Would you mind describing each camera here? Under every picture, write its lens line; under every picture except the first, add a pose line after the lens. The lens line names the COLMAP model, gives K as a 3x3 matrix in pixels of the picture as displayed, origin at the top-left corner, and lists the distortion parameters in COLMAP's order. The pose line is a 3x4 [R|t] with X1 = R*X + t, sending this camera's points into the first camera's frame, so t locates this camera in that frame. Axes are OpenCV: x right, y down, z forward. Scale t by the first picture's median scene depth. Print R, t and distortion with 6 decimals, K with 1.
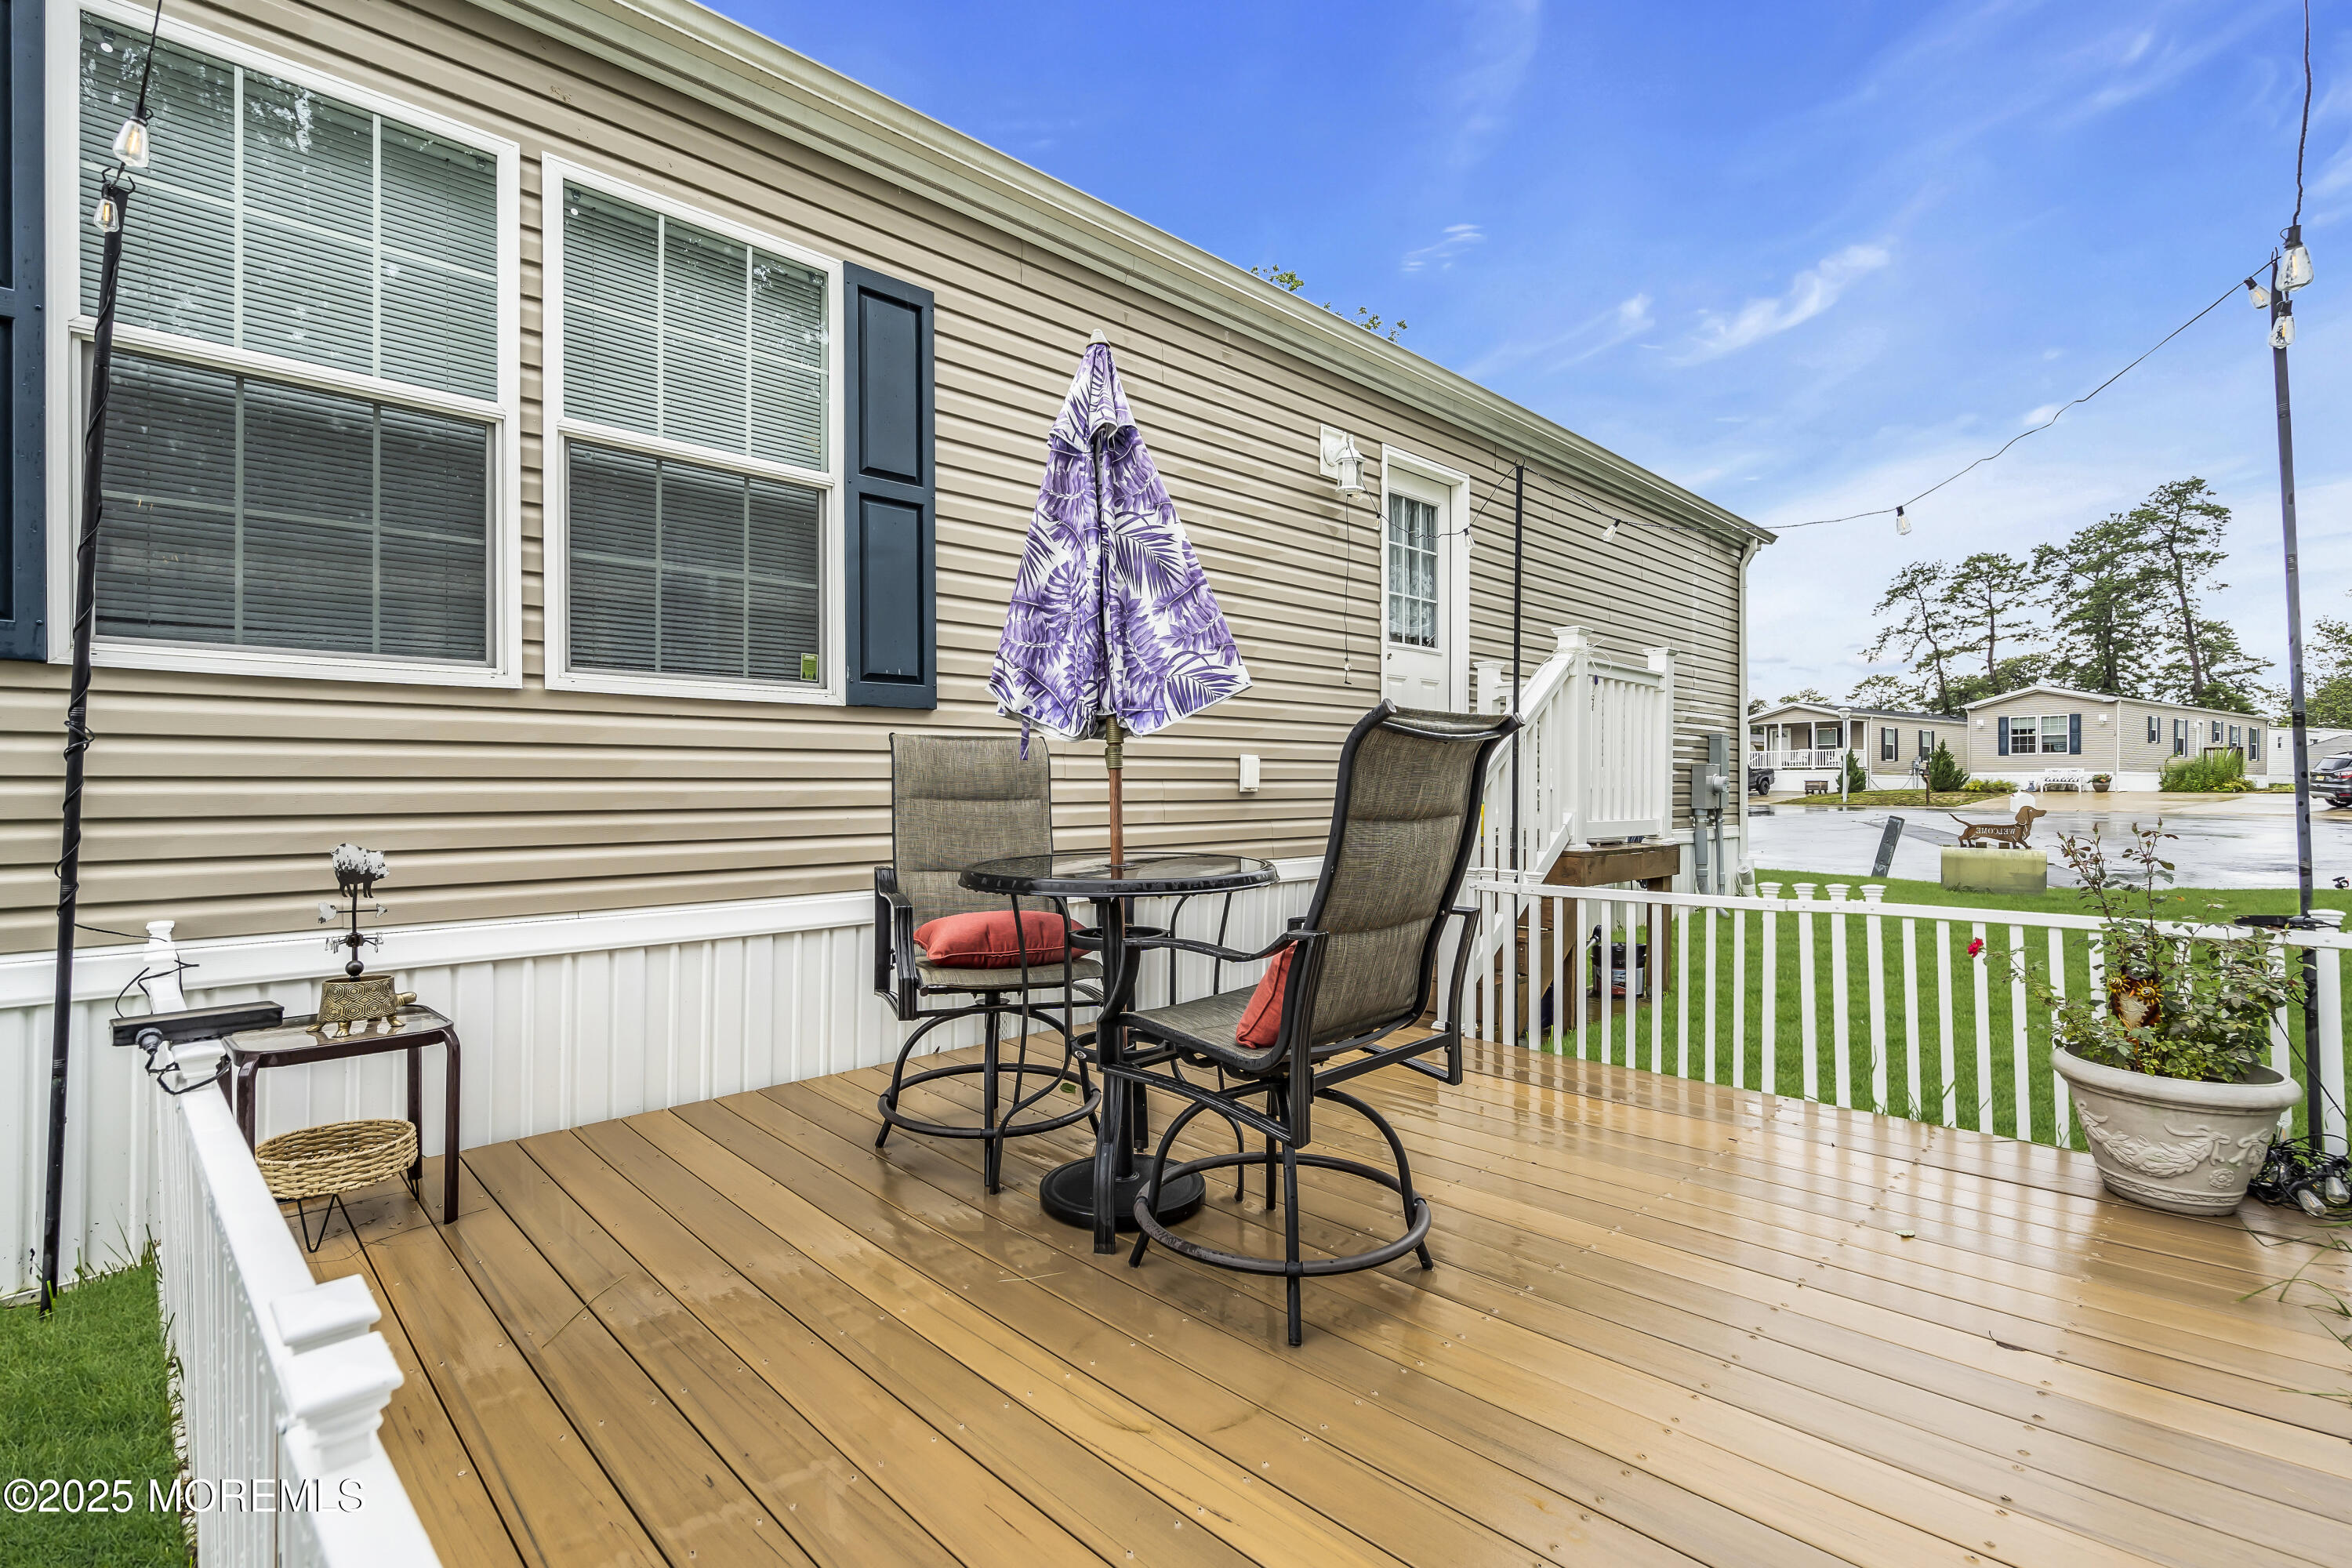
lens RADIAL K [[1075.0, 0, 1176.2], [0, 1075.0, 773.9], [0, 0, 1]] dist [-0.005674, 0.001227]
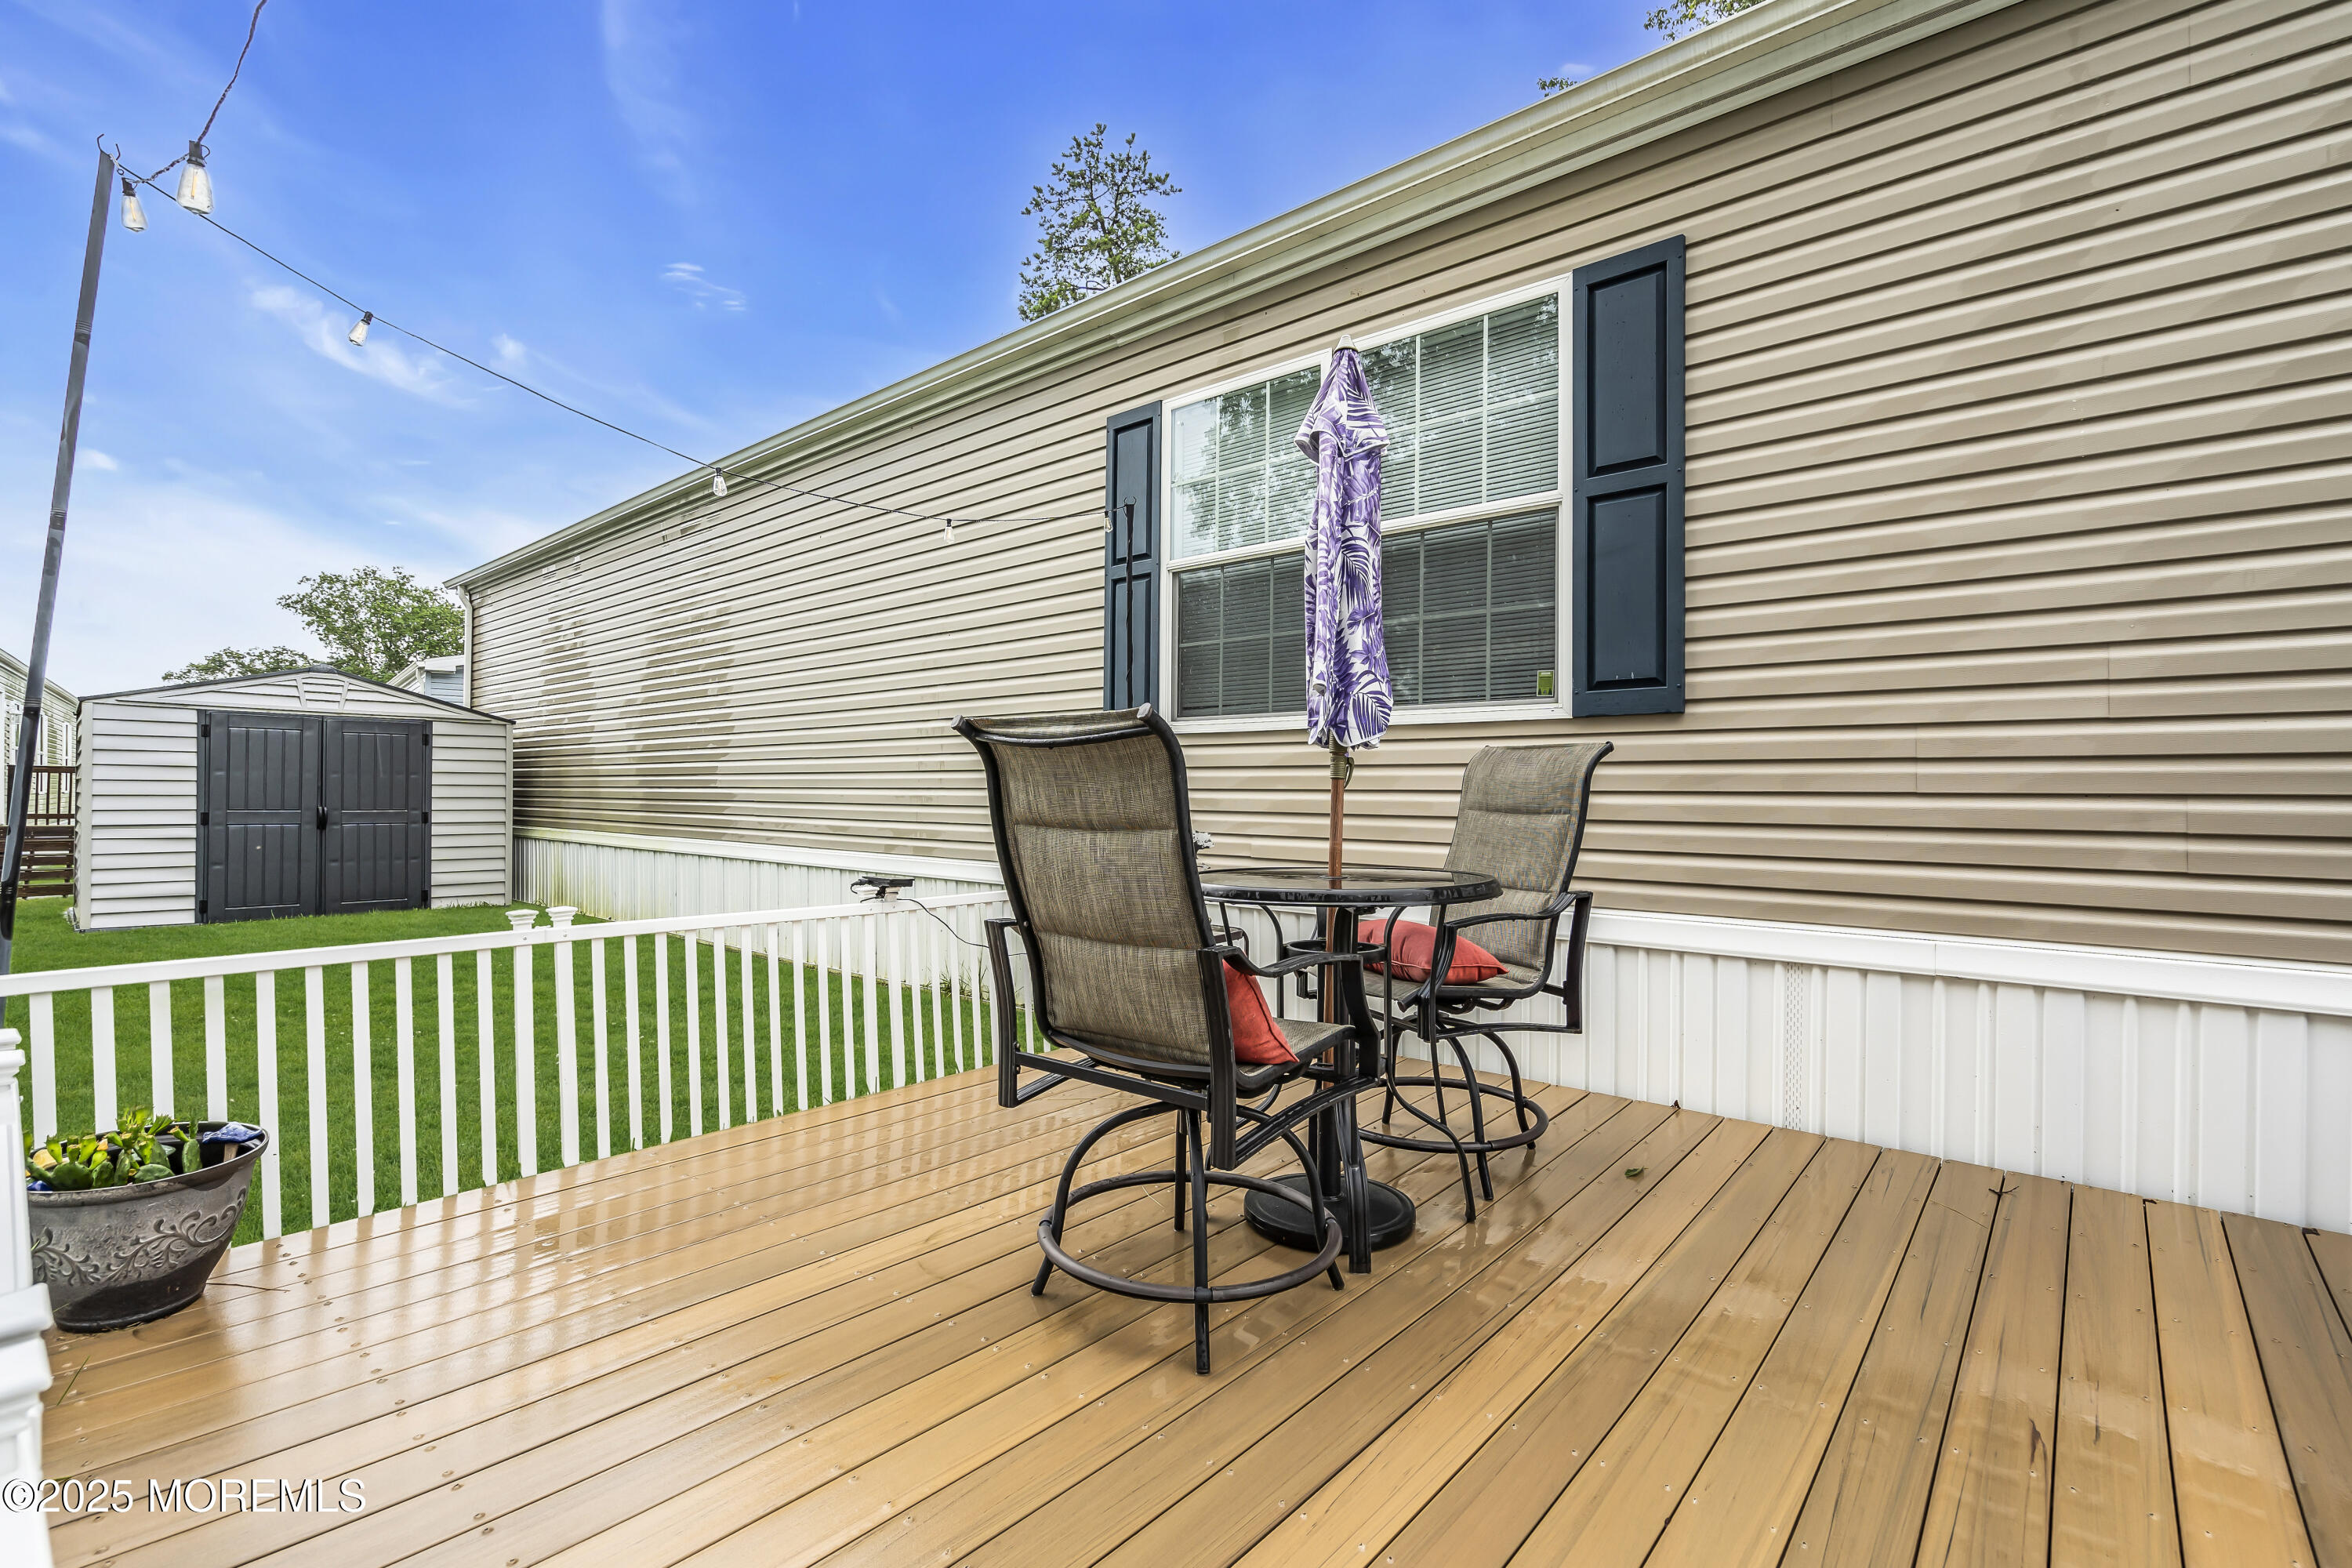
lens RADIAL K [[1075.0, 0, 1186.5], [0, 1075.0, 792.1], [0, 0, 1]] dist [-0.005674, 0.001227]
pose [[0.088514, 0.002229, -0.996072, 0.615732], [0.004997, 0.999984, 0.002682, 0.000919], [0.996062, -0.005215, 0.088502, 0.524786]]
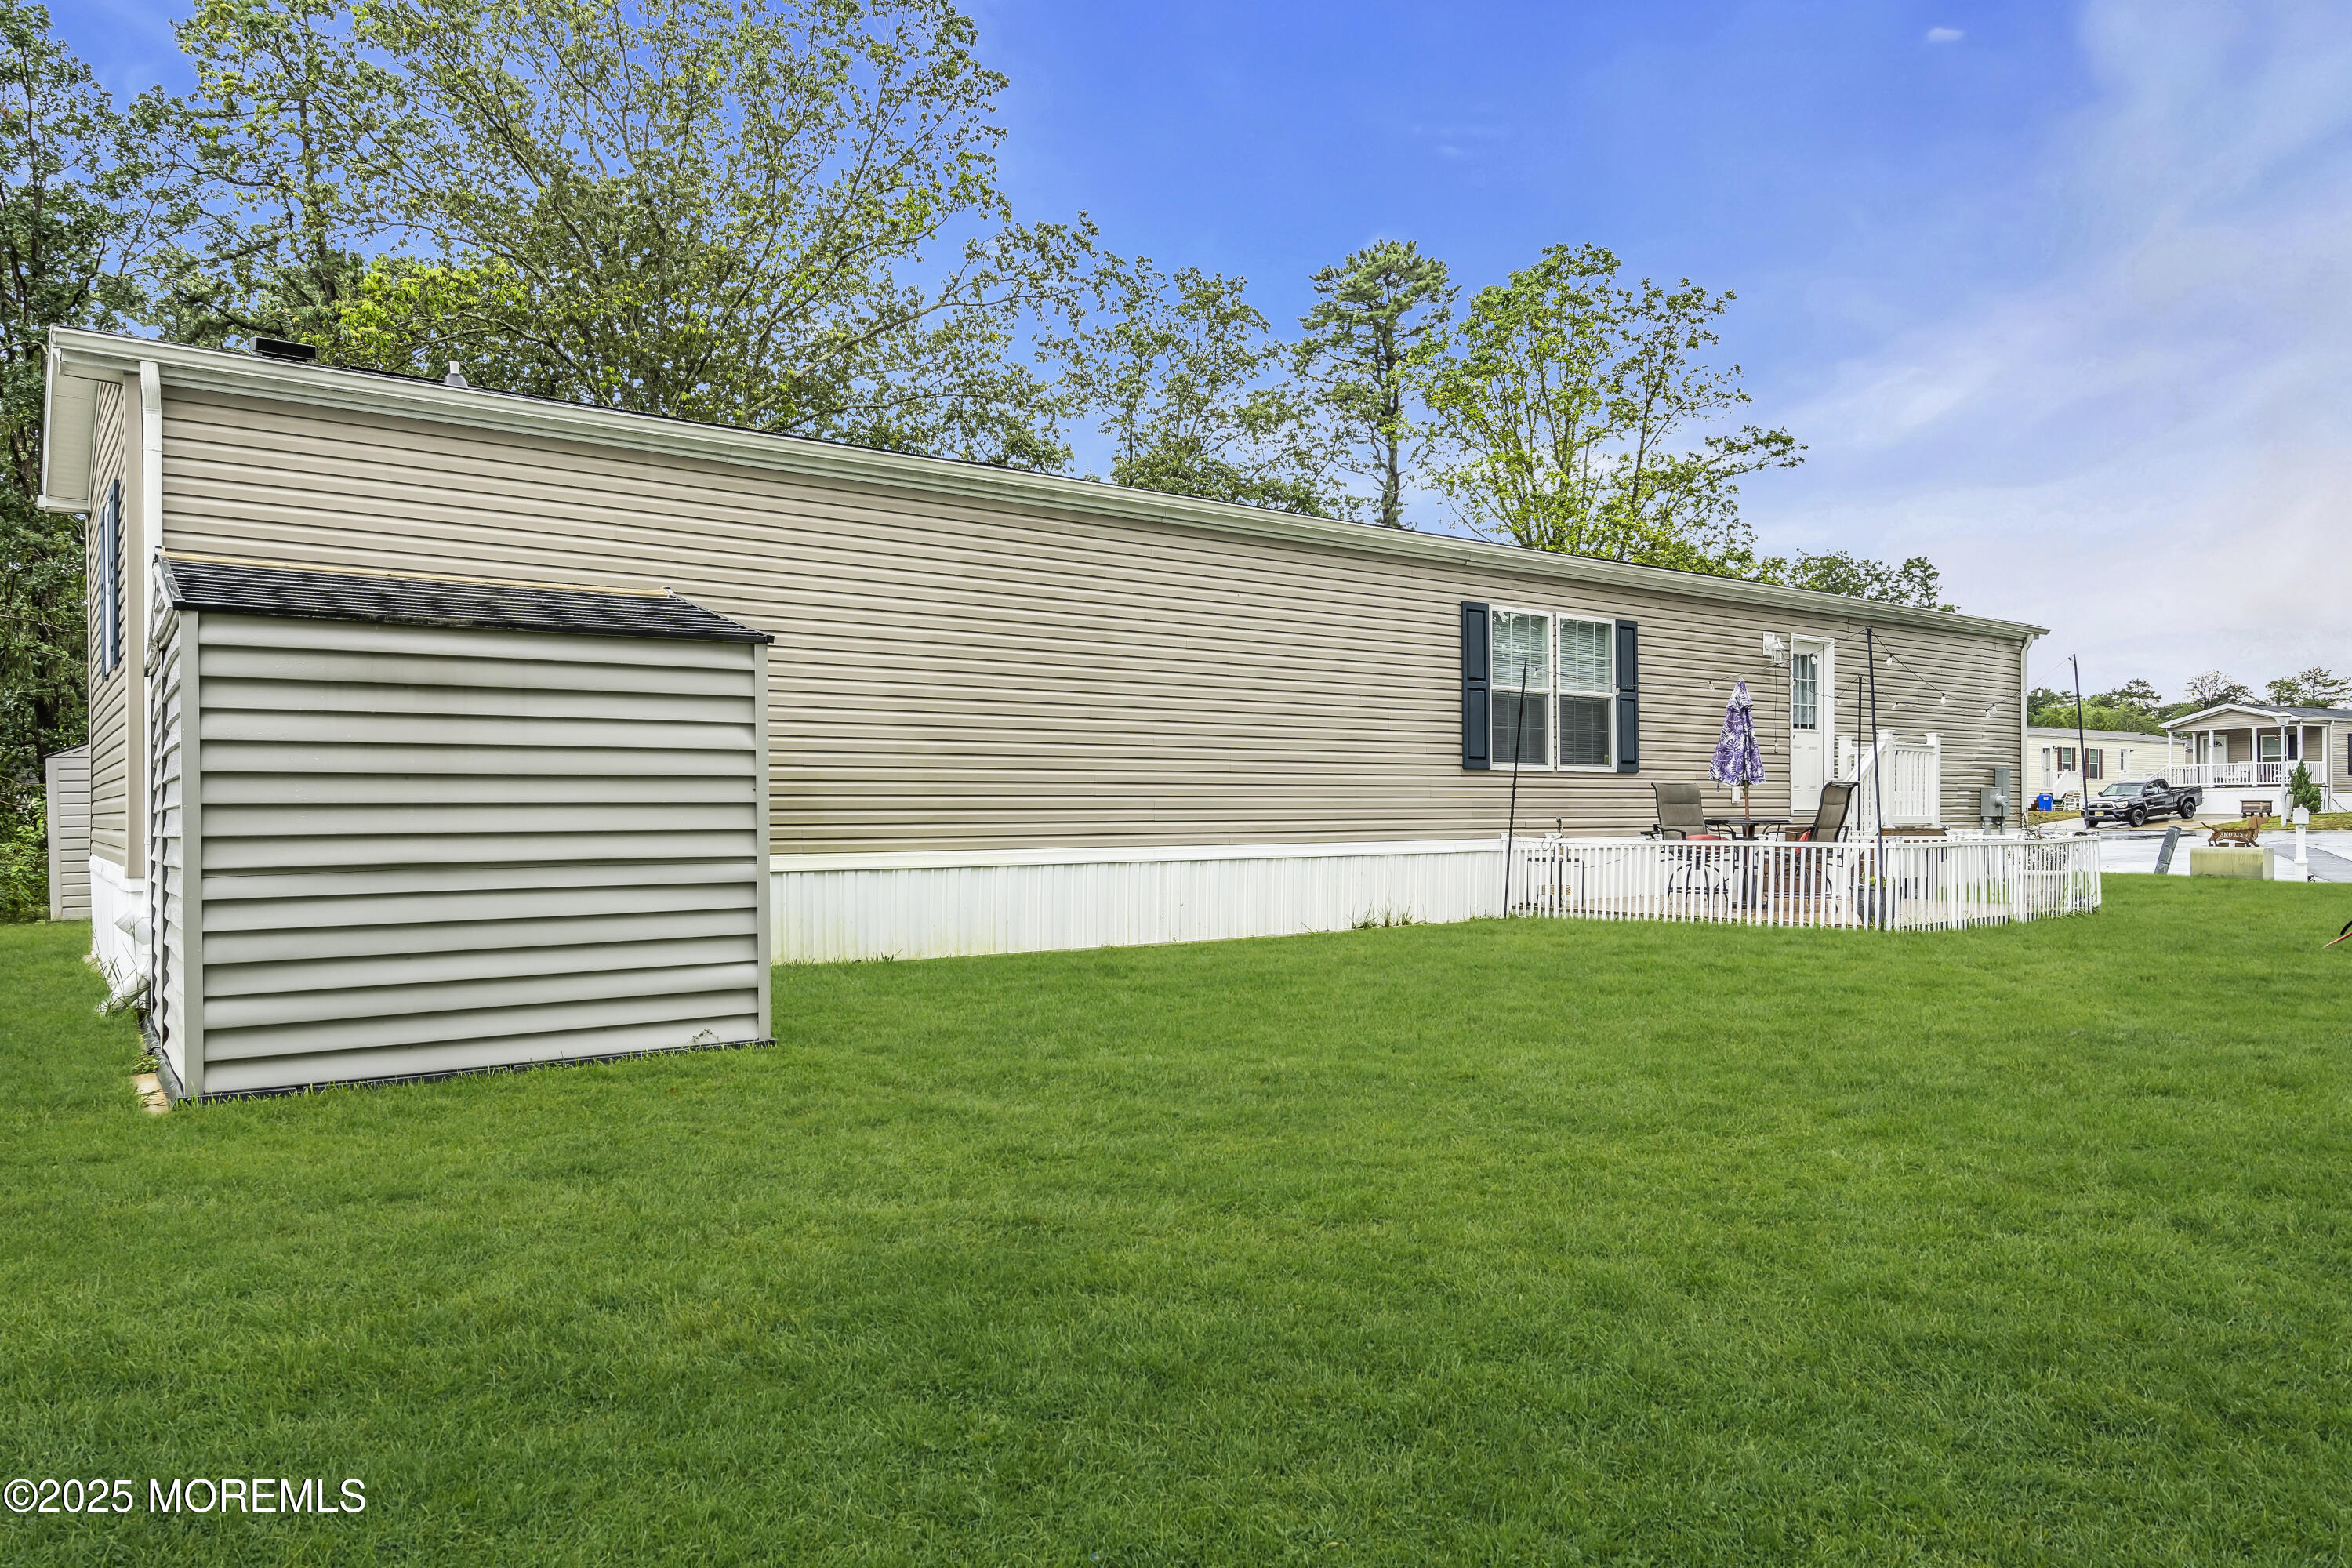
lens RADIAL K [[1485.9, 0, 1198.1], [0, 1485.9, 804.4], [0, 0, 1]] dist [0.006712, -0.000314]
pose [[0.993308, -0.004933, -0.115388, -0.917560], [0.005450, 0.999976, 0.004167, -0.000029], [0.115365, -0.004769, 0.993312, -2.954820]]
